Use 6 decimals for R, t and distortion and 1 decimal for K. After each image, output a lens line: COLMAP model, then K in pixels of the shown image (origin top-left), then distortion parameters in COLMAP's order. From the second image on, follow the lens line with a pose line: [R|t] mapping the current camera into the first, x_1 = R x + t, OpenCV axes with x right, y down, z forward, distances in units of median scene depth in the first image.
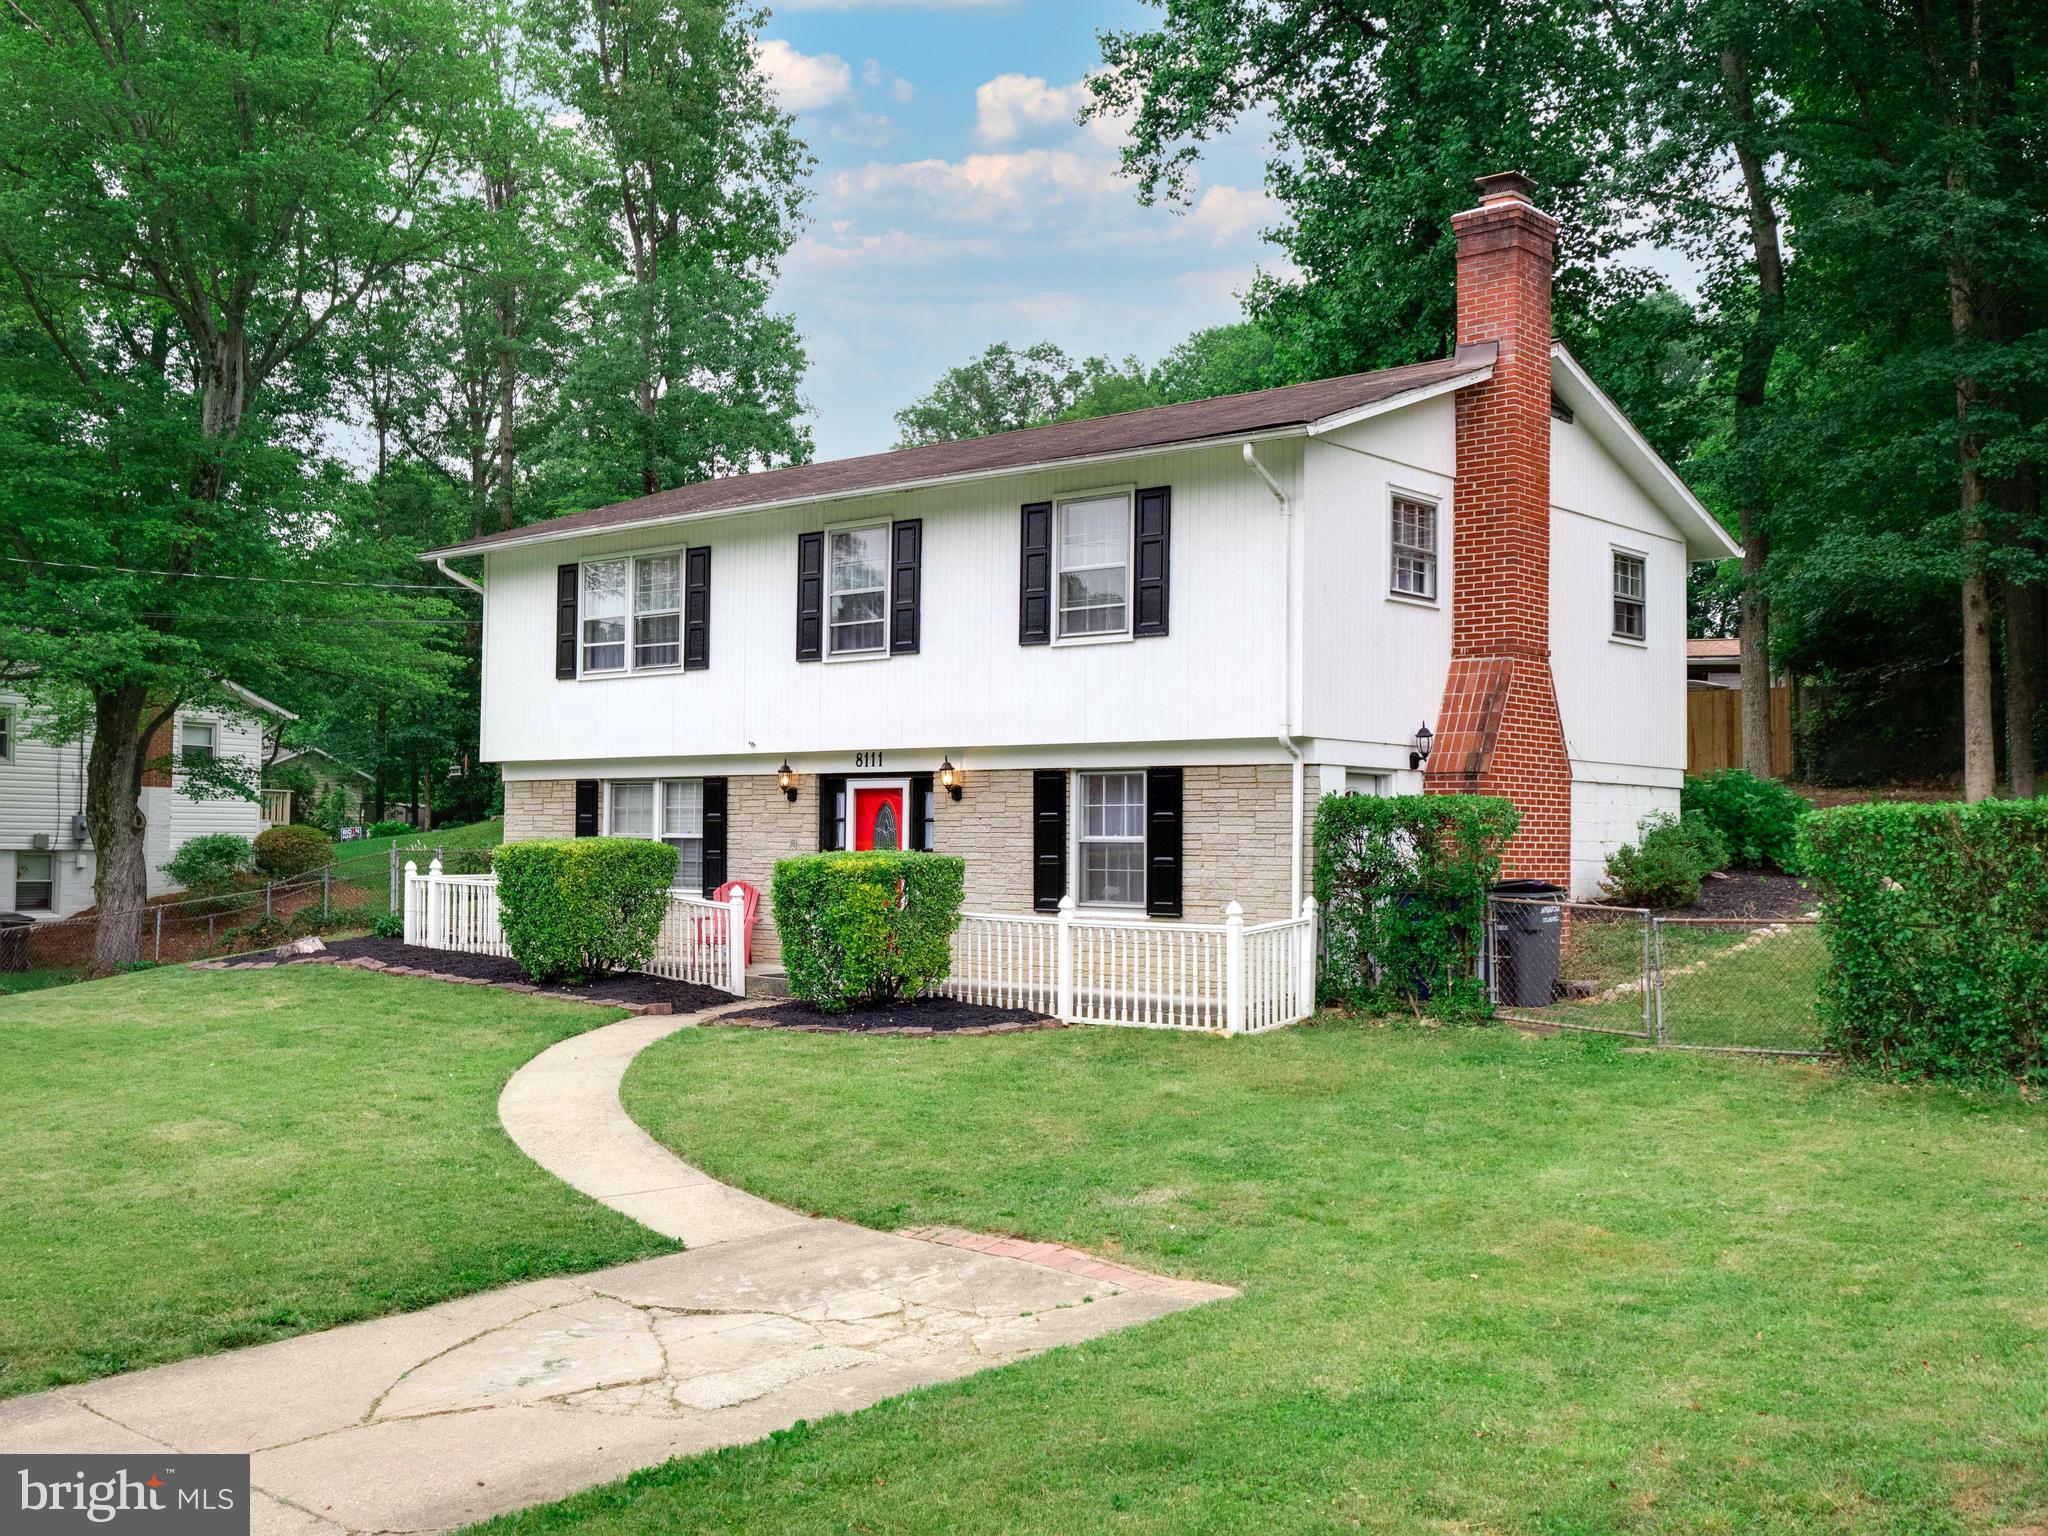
lens RADIAL K [[2062.6, 0, 1034.7], [0, 2062.6, 772.4], [0, 0, 1]] dist [0.052236, -0.113543]
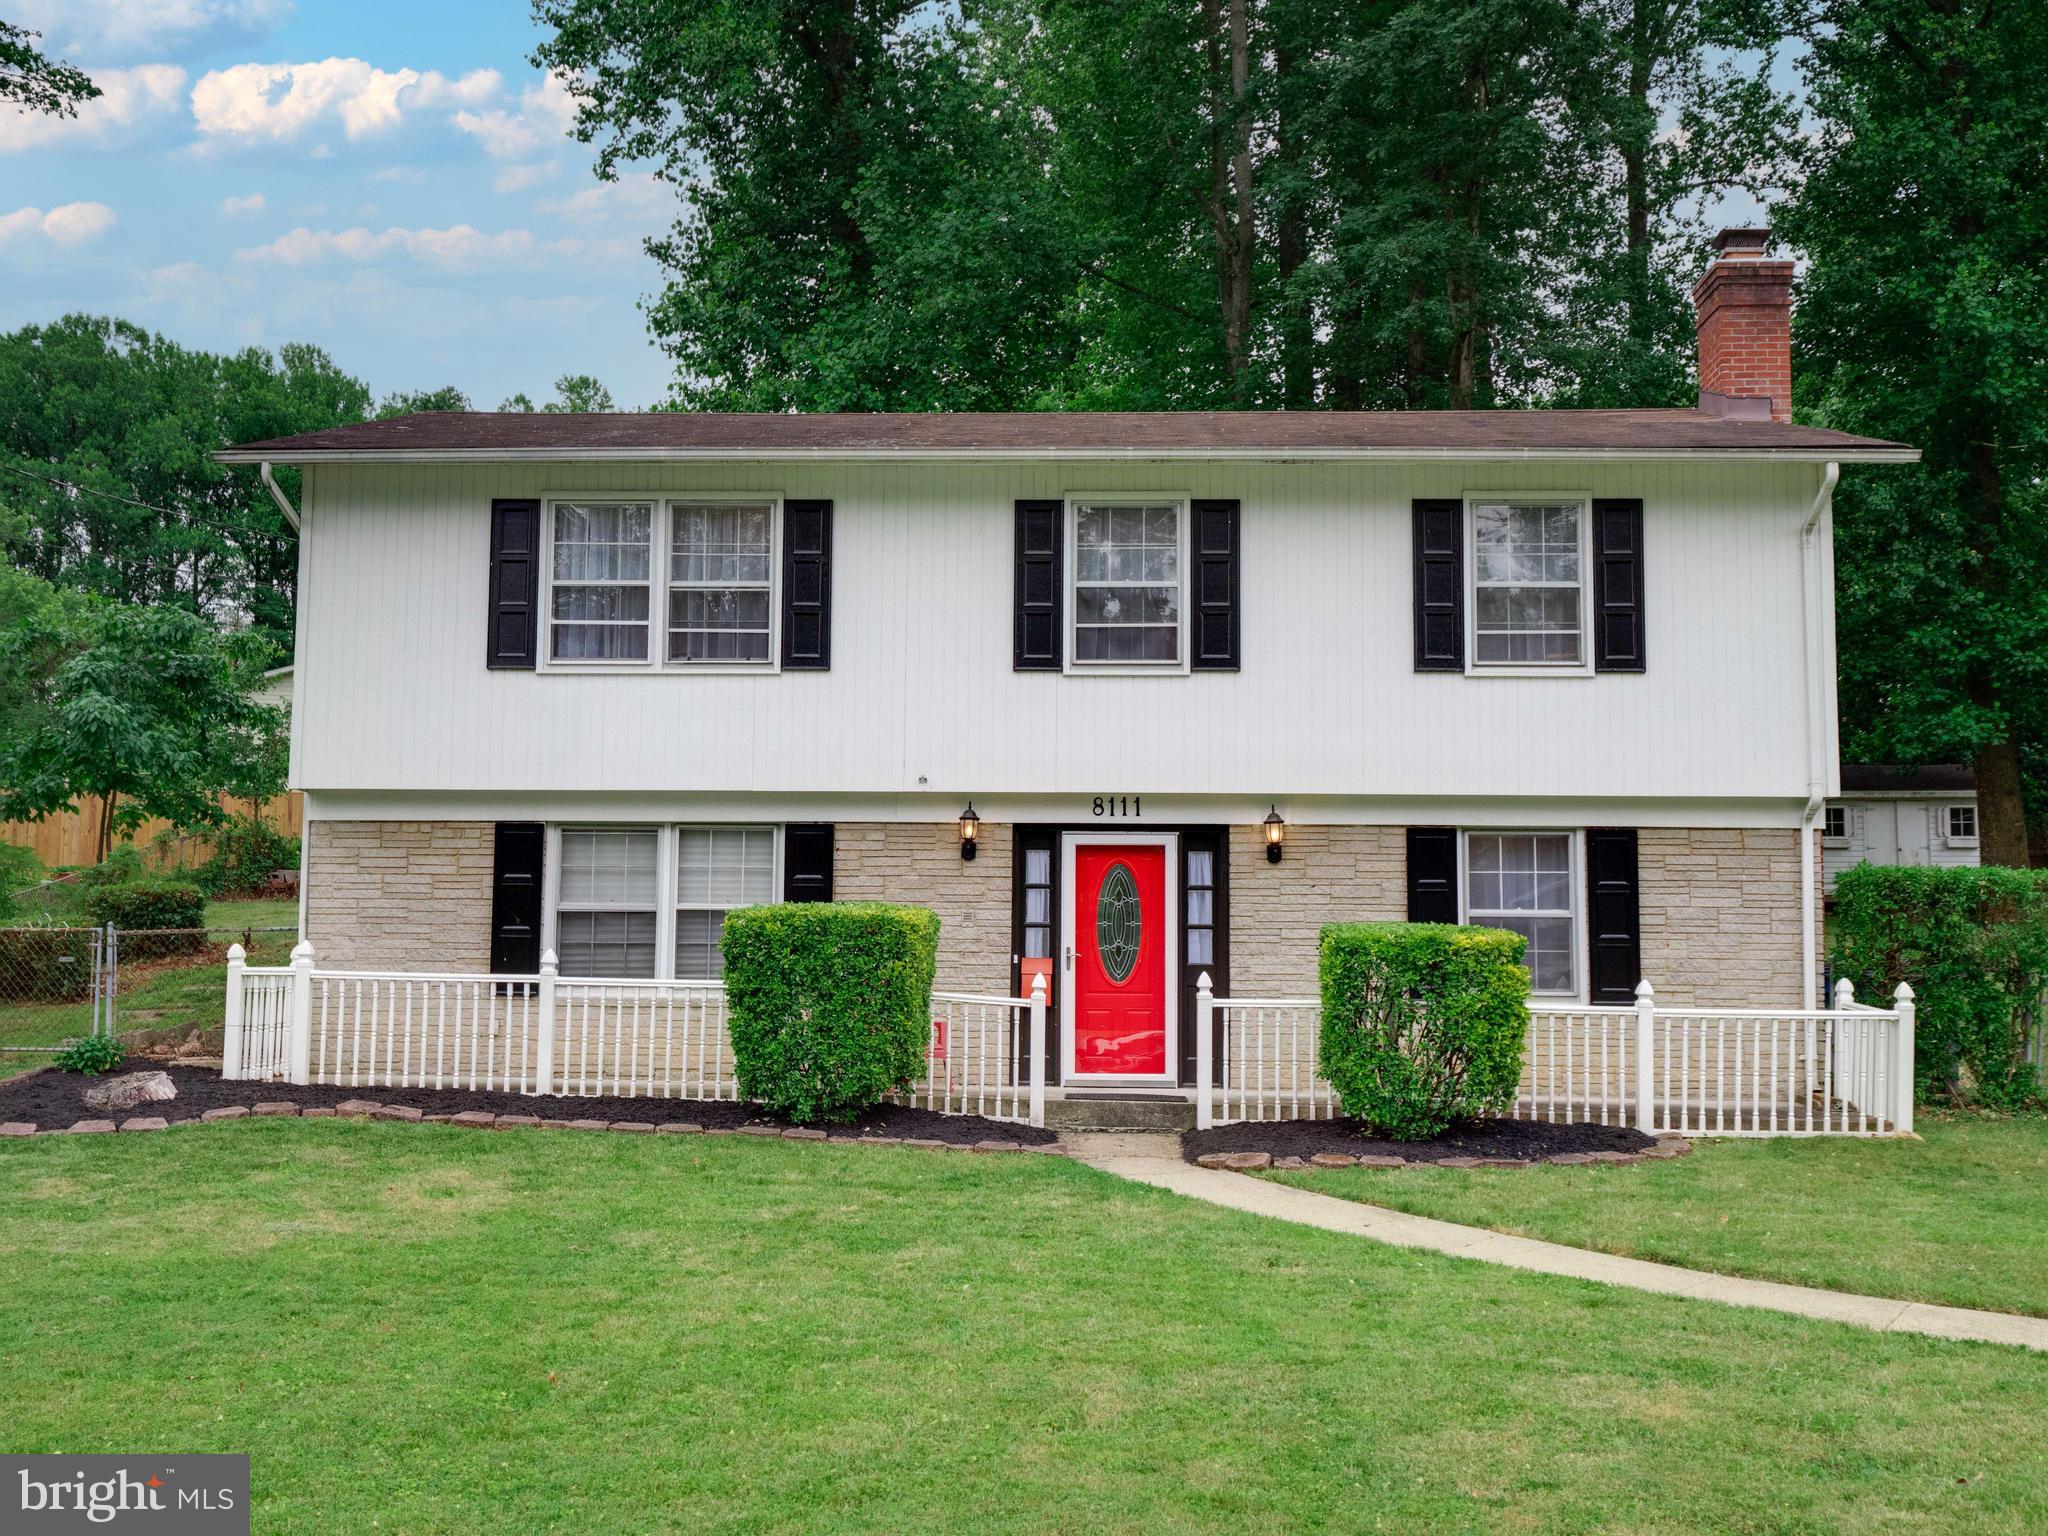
lens RADIAL K [[1940.2, 0, 1024.0], [0, 1940.2, 737.5], [0, 0, 1]] dist [0.003798, 0.001933]
pose [[0.779759, 0.054081, 0.623739, -0.531998], [-0.021874, 0.998007, -0.059186, 0.010980], [-0.625697, 0.032507, 0.779388, 0.450420]]
